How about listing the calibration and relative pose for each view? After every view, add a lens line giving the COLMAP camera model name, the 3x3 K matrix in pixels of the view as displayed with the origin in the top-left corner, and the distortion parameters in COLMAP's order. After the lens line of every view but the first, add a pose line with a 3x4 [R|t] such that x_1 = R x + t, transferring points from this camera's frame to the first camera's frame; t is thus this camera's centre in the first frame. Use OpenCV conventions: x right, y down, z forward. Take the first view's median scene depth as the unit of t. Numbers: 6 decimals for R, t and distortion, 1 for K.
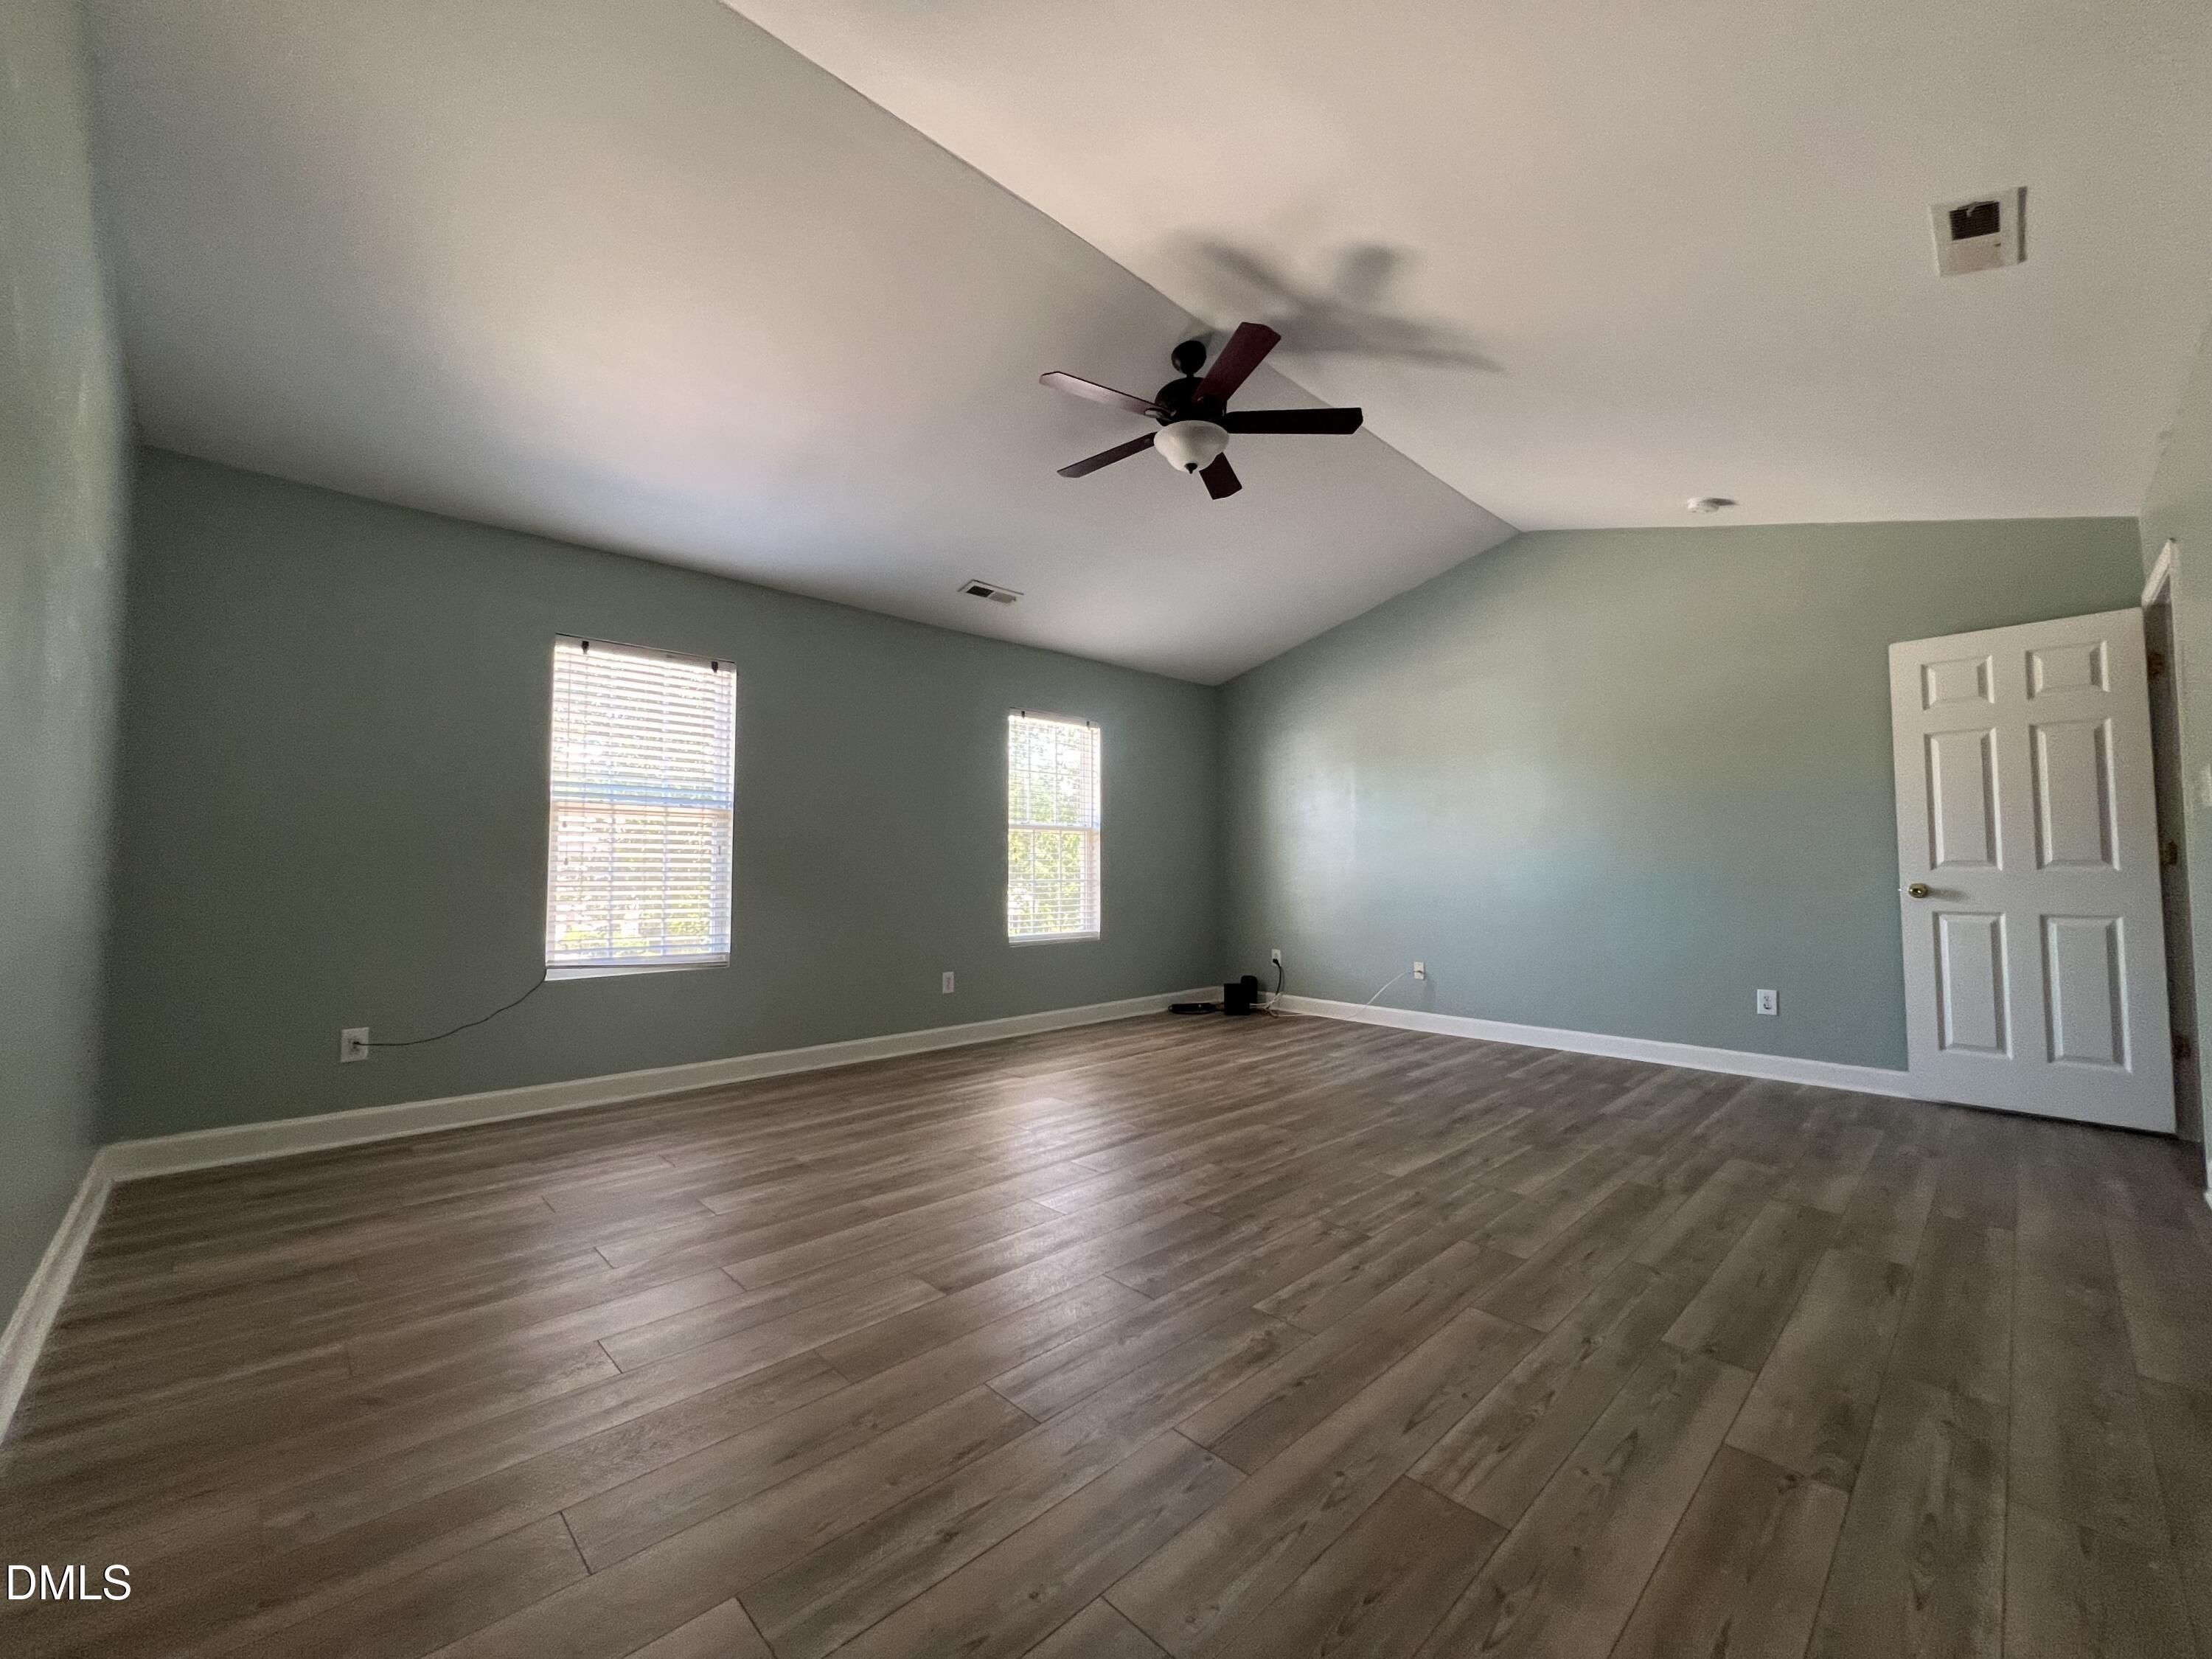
lens RADIAL K [[891.9, 0, 1100.8], [0, 891.9, 834.3], [0, 0, 1]] dist [-0.004395, 0.001253]
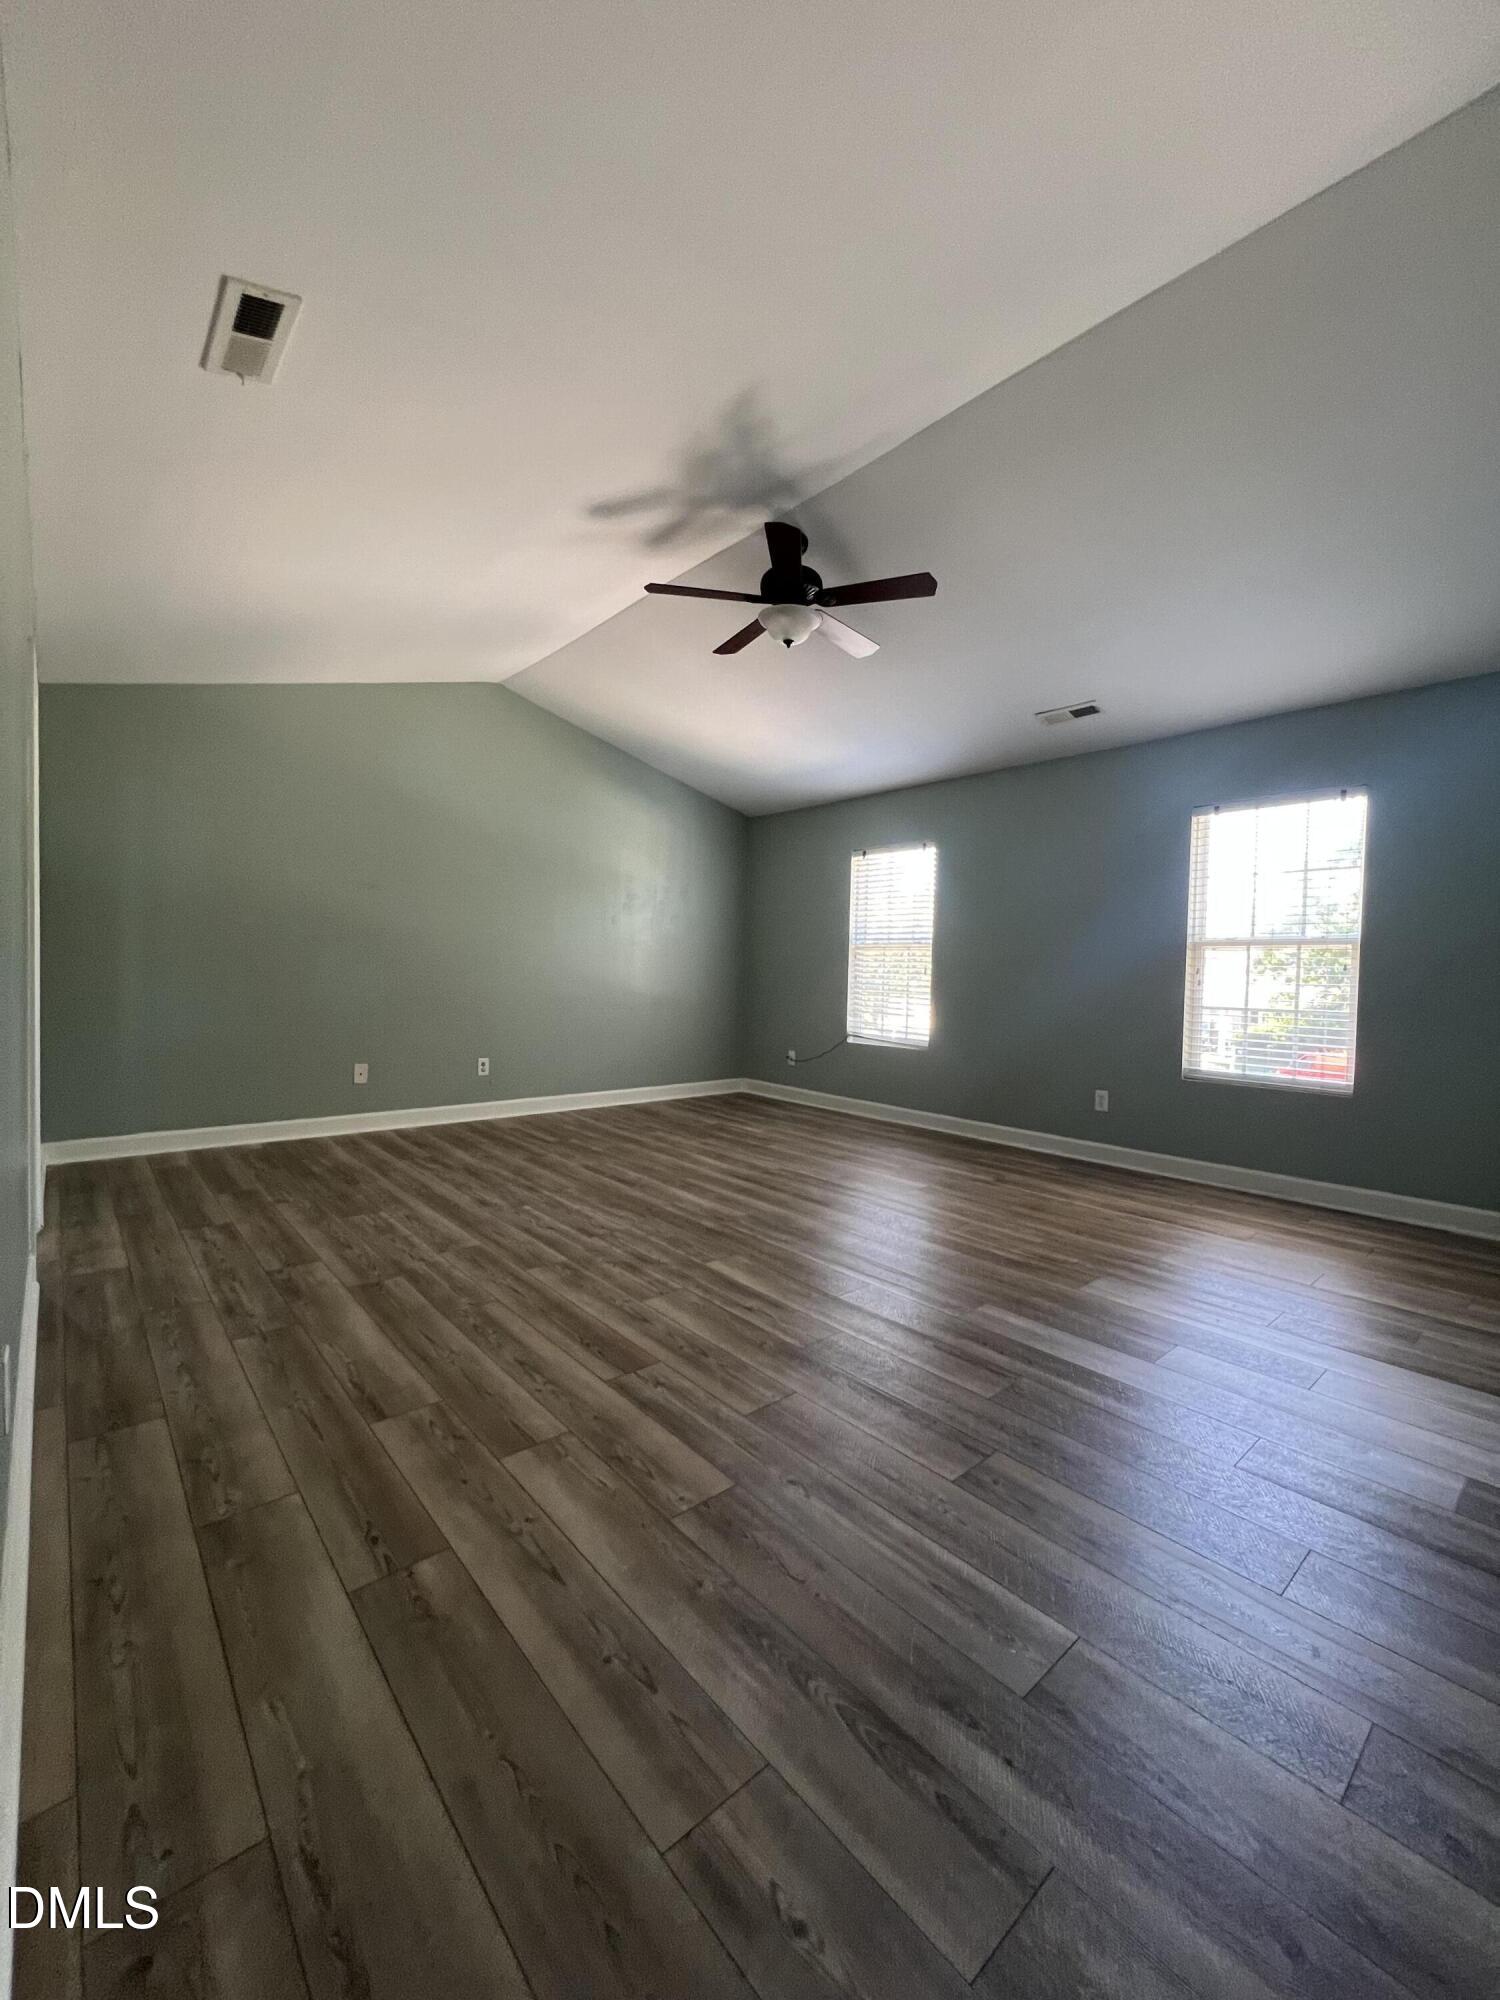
lens RADIAL K [[806.4, 0, 760.2], [0, 806.4, 1004.6], [0, 0, 1]] dist [-0.004395, 0.001253]
pose [[-0.045936, 0.039512, -0.998163, 1.559426], [0.017251, 0.999100, 0.038755, 0.028310], [0.998795, -0.015439, -0.046576, 1.324157]]
